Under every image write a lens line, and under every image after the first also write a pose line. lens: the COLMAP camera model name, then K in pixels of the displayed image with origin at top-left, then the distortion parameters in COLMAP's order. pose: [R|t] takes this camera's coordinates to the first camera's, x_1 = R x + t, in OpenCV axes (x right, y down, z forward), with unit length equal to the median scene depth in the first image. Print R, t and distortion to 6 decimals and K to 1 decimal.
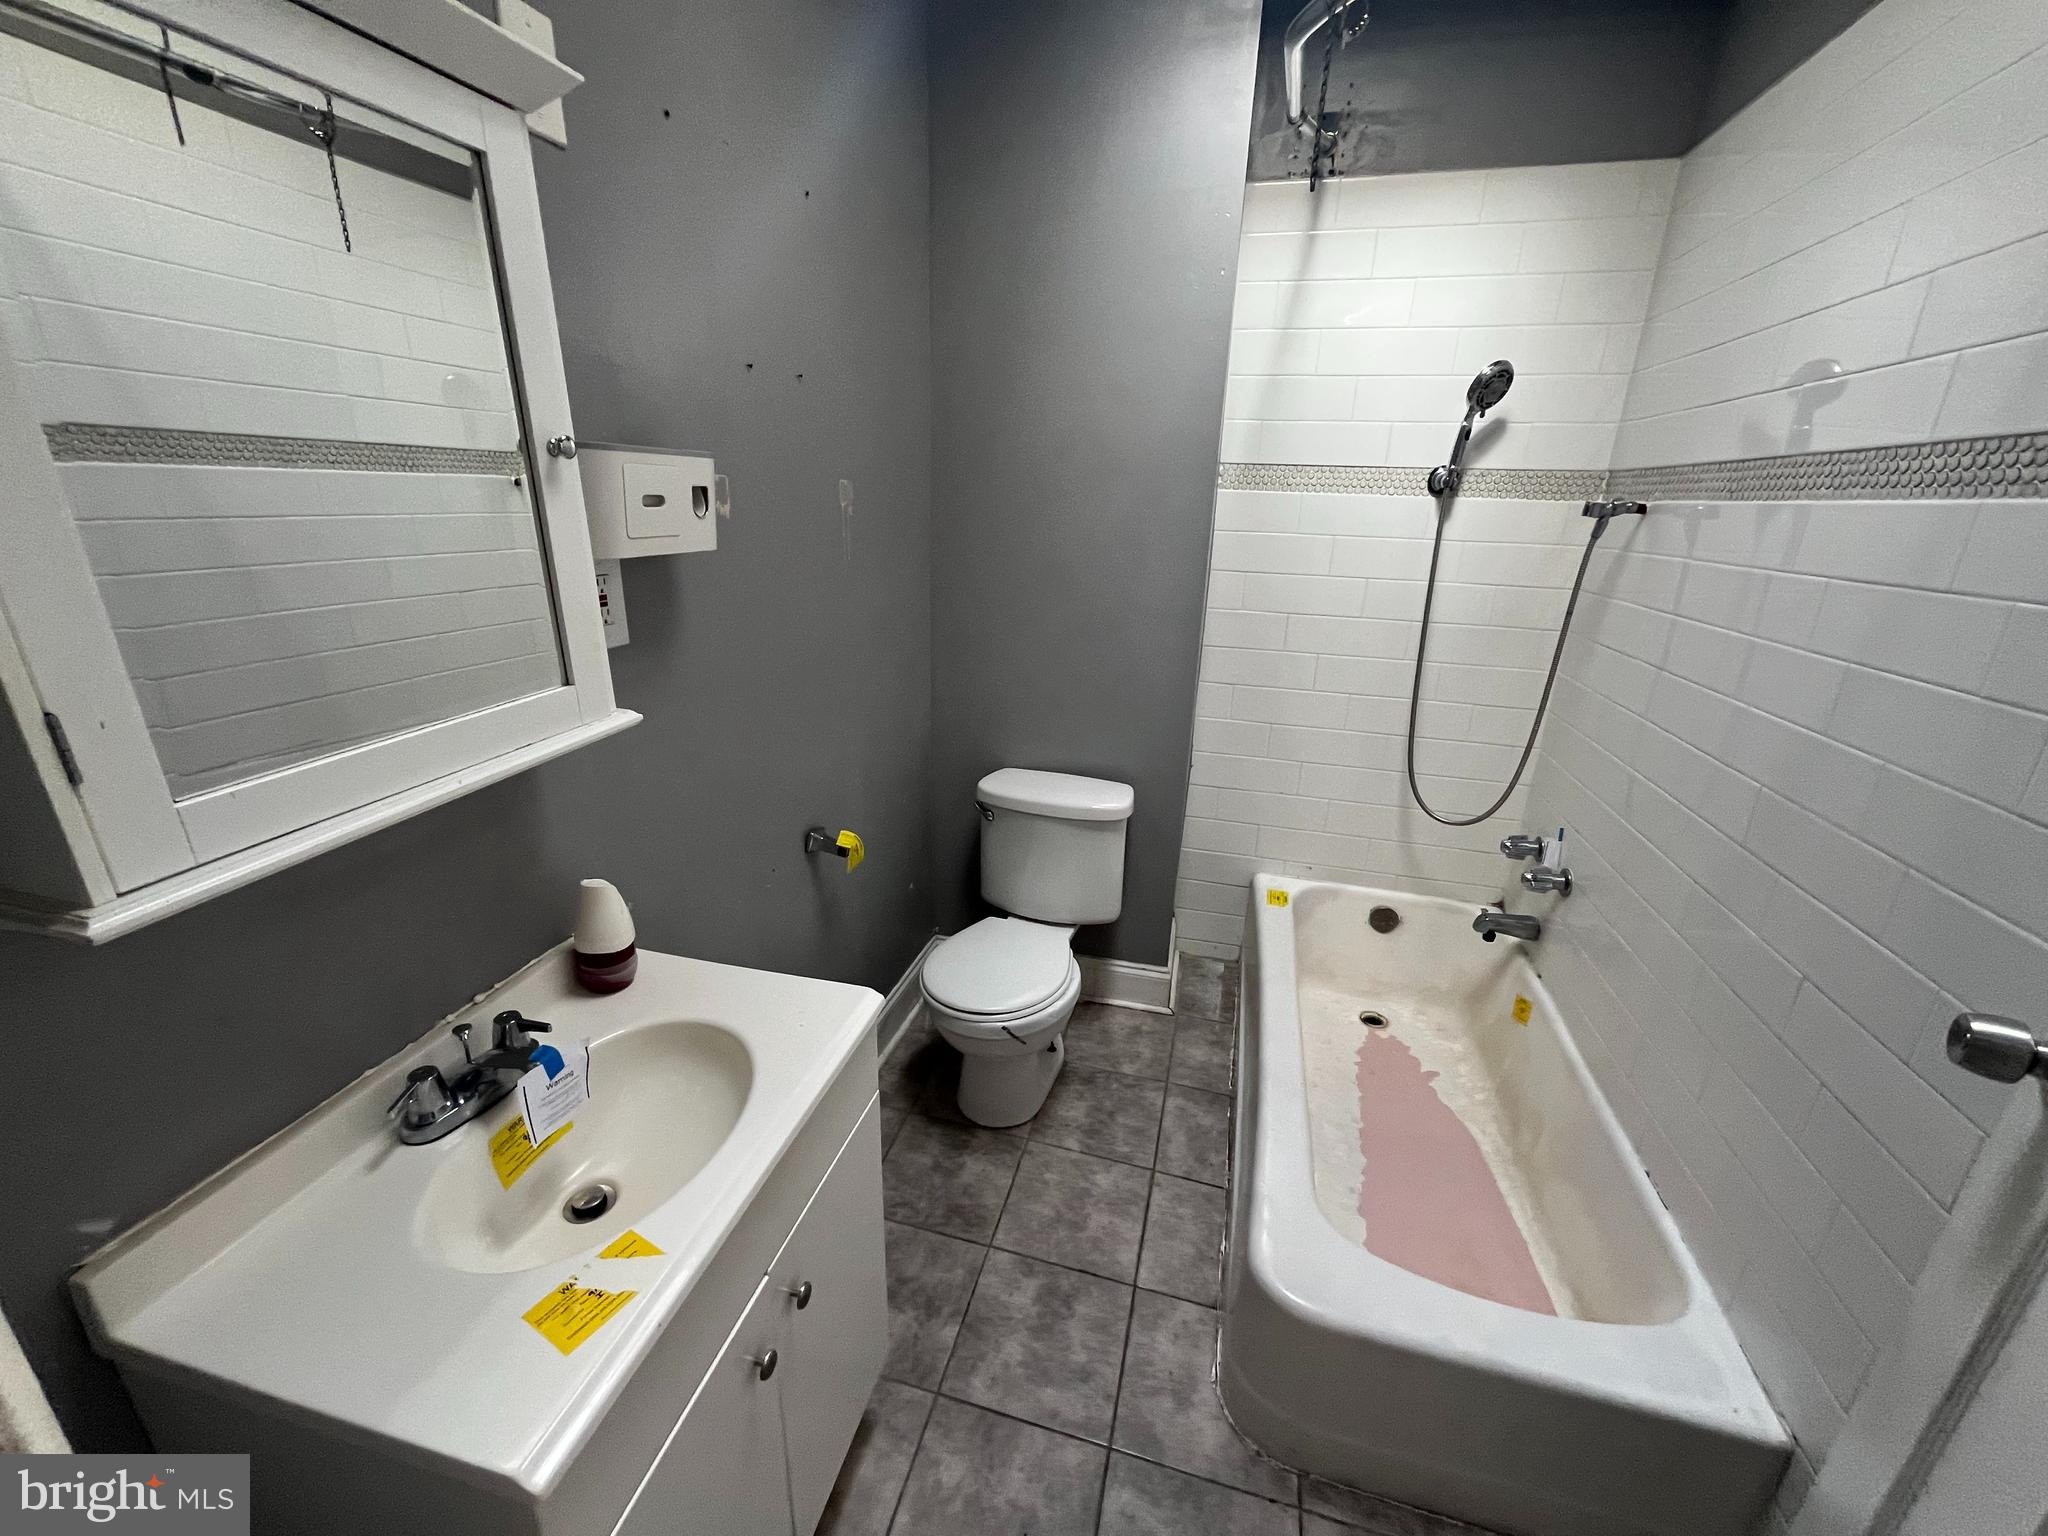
lens RADIAL K [[827.6, 0, 1025.9], [0, 827.6, 771.4], [0, 0, 1]] dist [-0.003067, -0.000120]
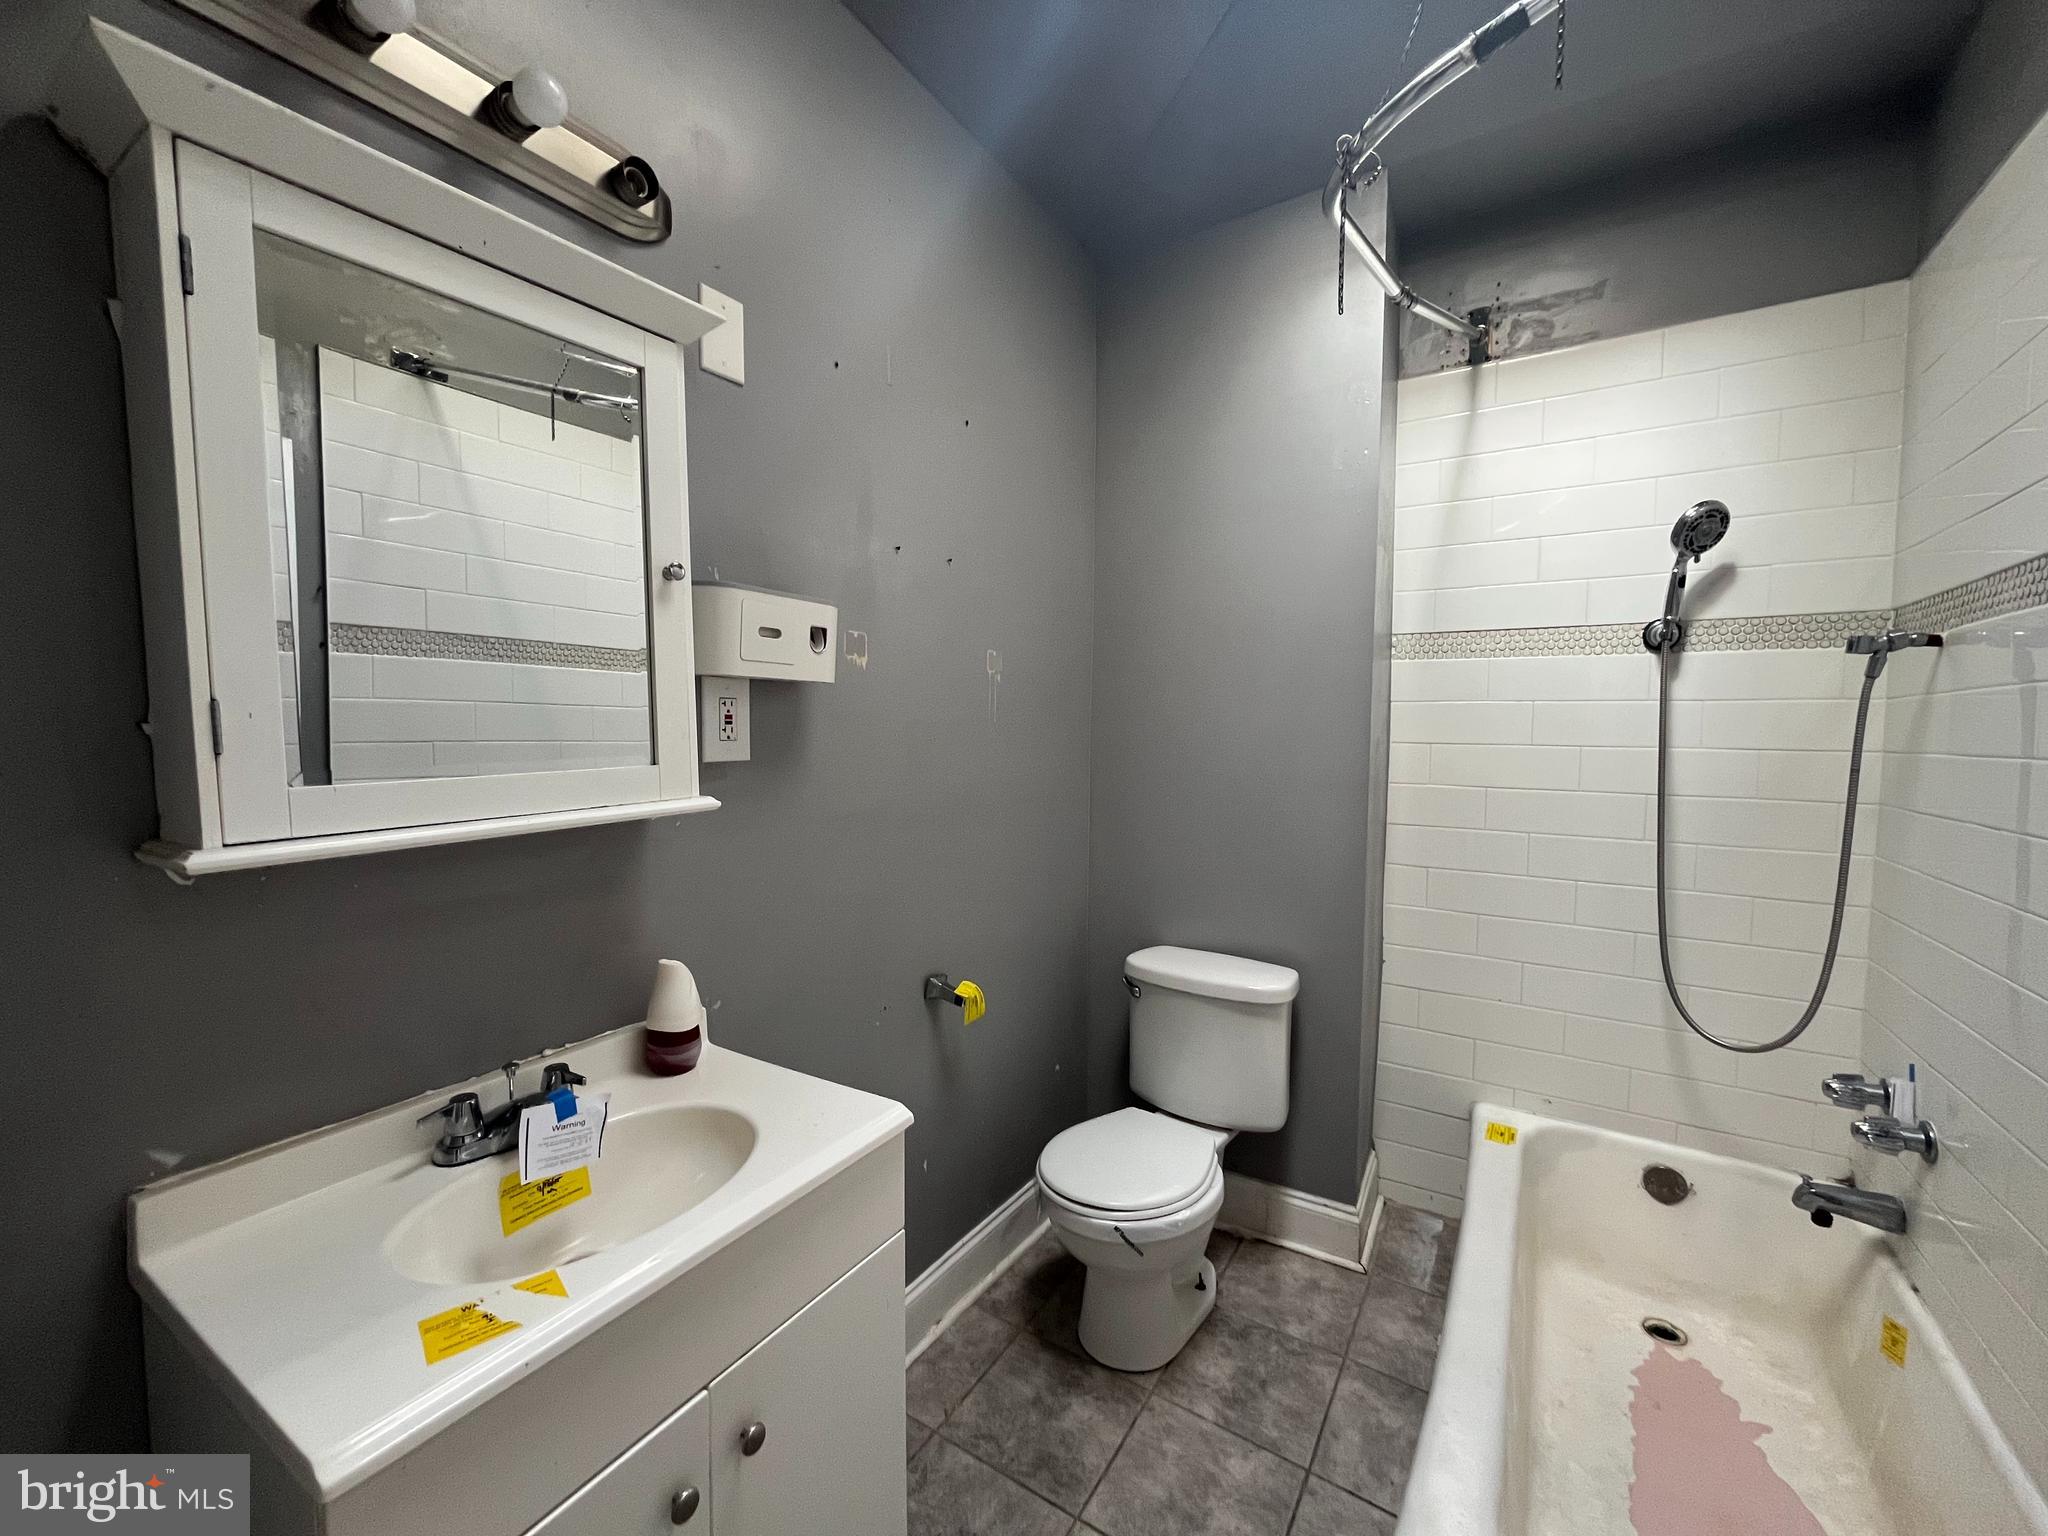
lens RADIAL K [[827.6, 0, 1025.9], [0, 827.6, 771.4], [0, 0, 1]] dist [-0.003067, -0.000120]
pose [[0.952876, -0.005360, -0.303312, 0.128784], [-0.078532, 0.961402, -0.263703, 0.073660], [0.293019, 0.275096, 0.915676, 0.039071]]
